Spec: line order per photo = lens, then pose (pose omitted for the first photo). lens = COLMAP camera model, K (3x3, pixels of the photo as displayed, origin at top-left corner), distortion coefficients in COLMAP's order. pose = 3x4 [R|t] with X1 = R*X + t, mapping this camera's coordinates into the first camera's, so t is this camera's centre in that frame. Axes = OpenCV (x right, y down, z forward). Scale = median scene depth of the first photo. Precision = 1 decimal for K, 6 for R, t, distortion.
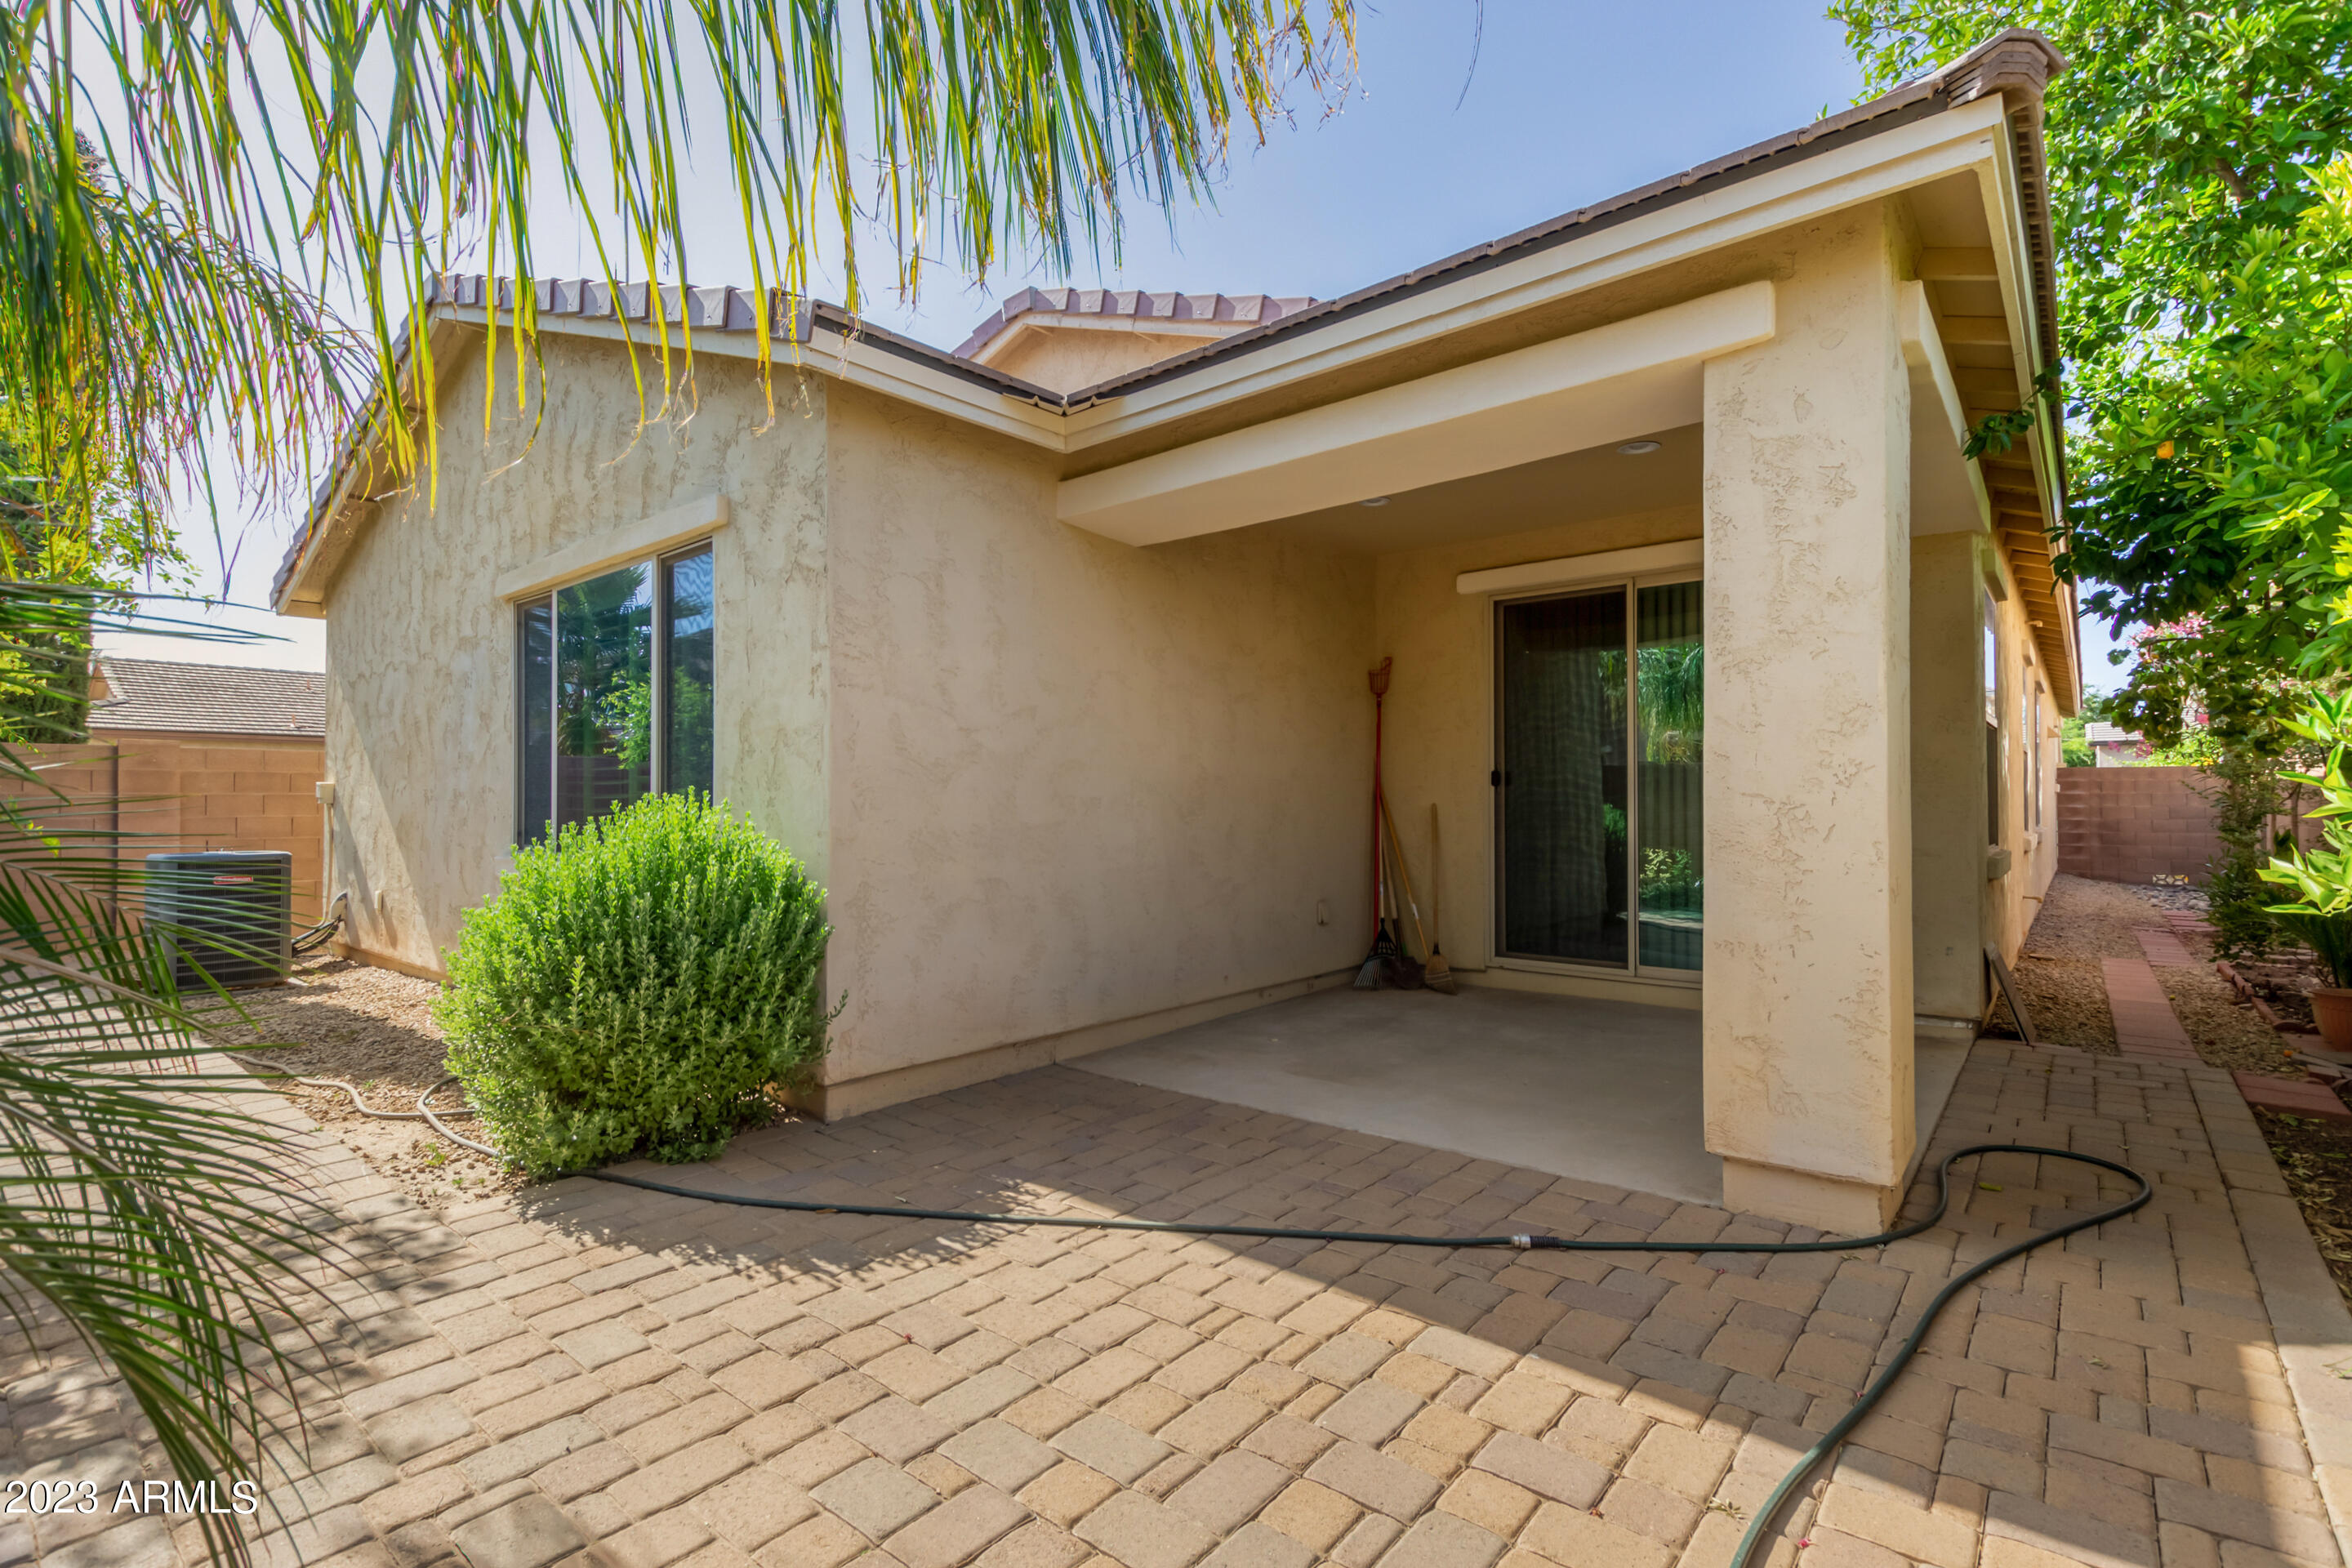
lens RADIAL K [[1094.0, 0, 1183.1], [0, 1094.0, 790.5], [0, 0, 1]] dist [0.005191, -0.000511]
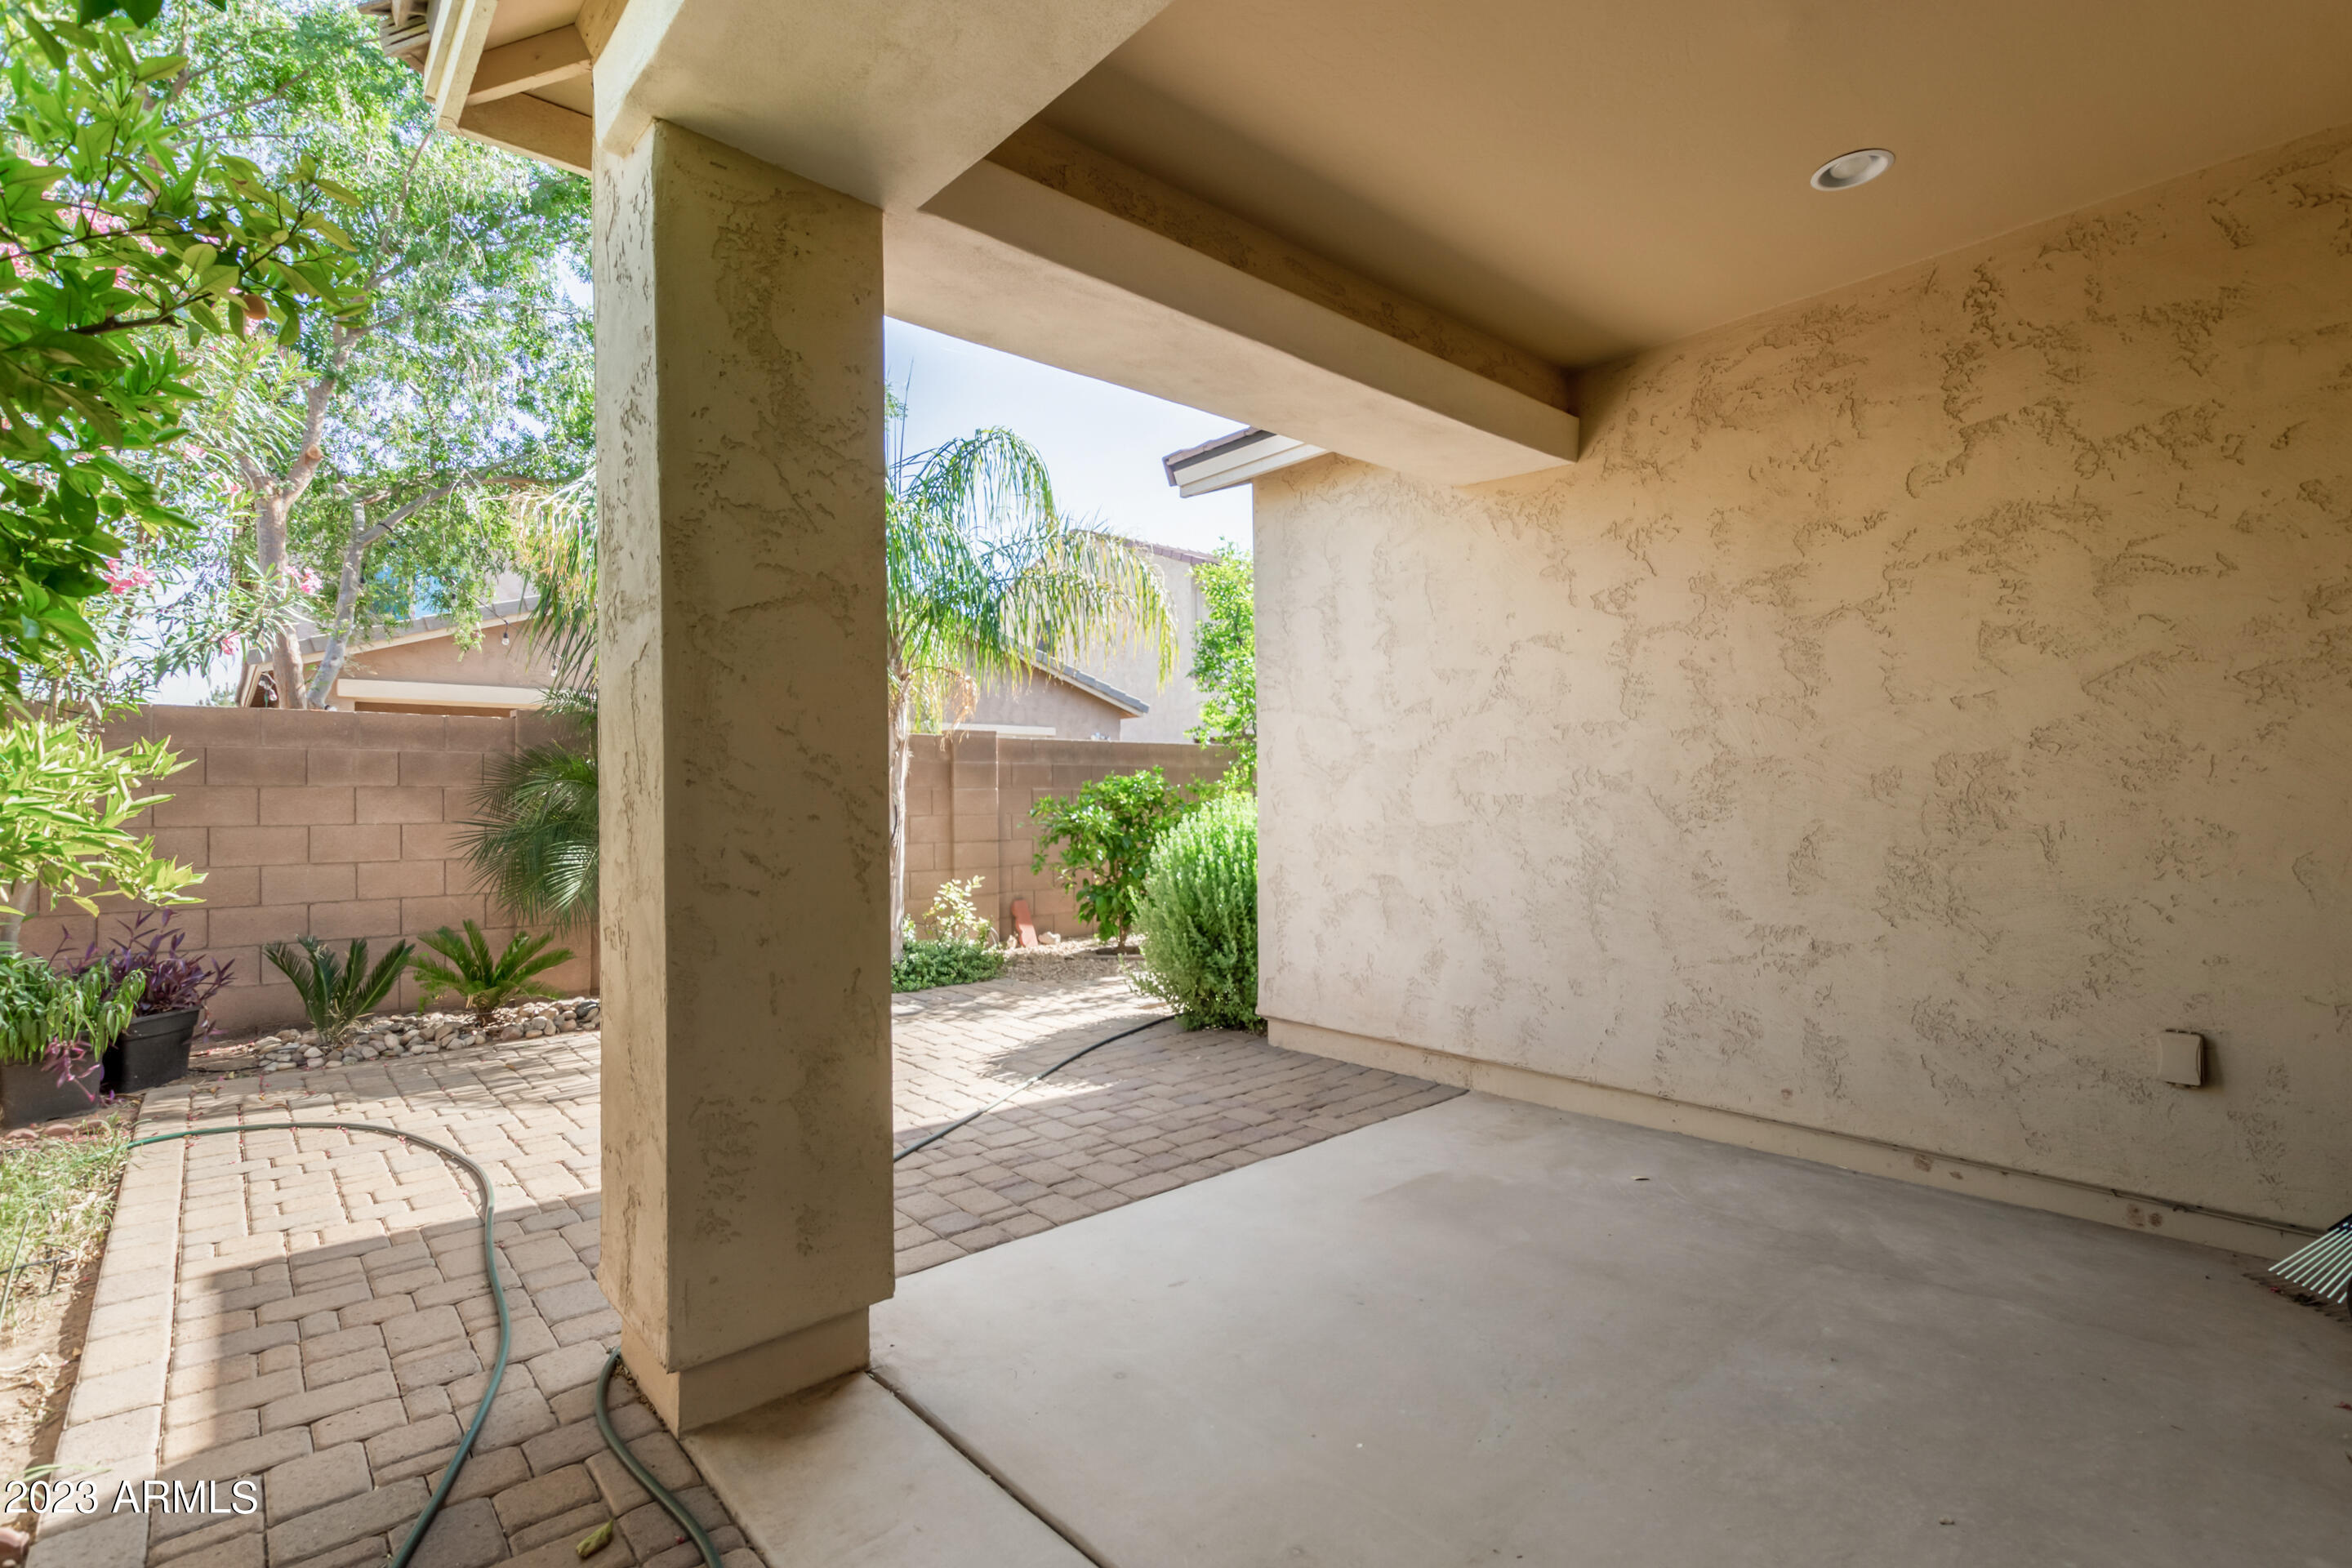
lens RADIAL K [[1094.0, 0, 1182.8], [0, 1094.0, 789.0], [0, 0, 1]] dist [0.005191, -0.000511]
pose [[-0.154497, 0.000972, -0.987993, 1.175667], [0.021513, 0.999766, -0.002380, -0.002420], [0.987759, -0.021622, -0.154482, 1.319812]]
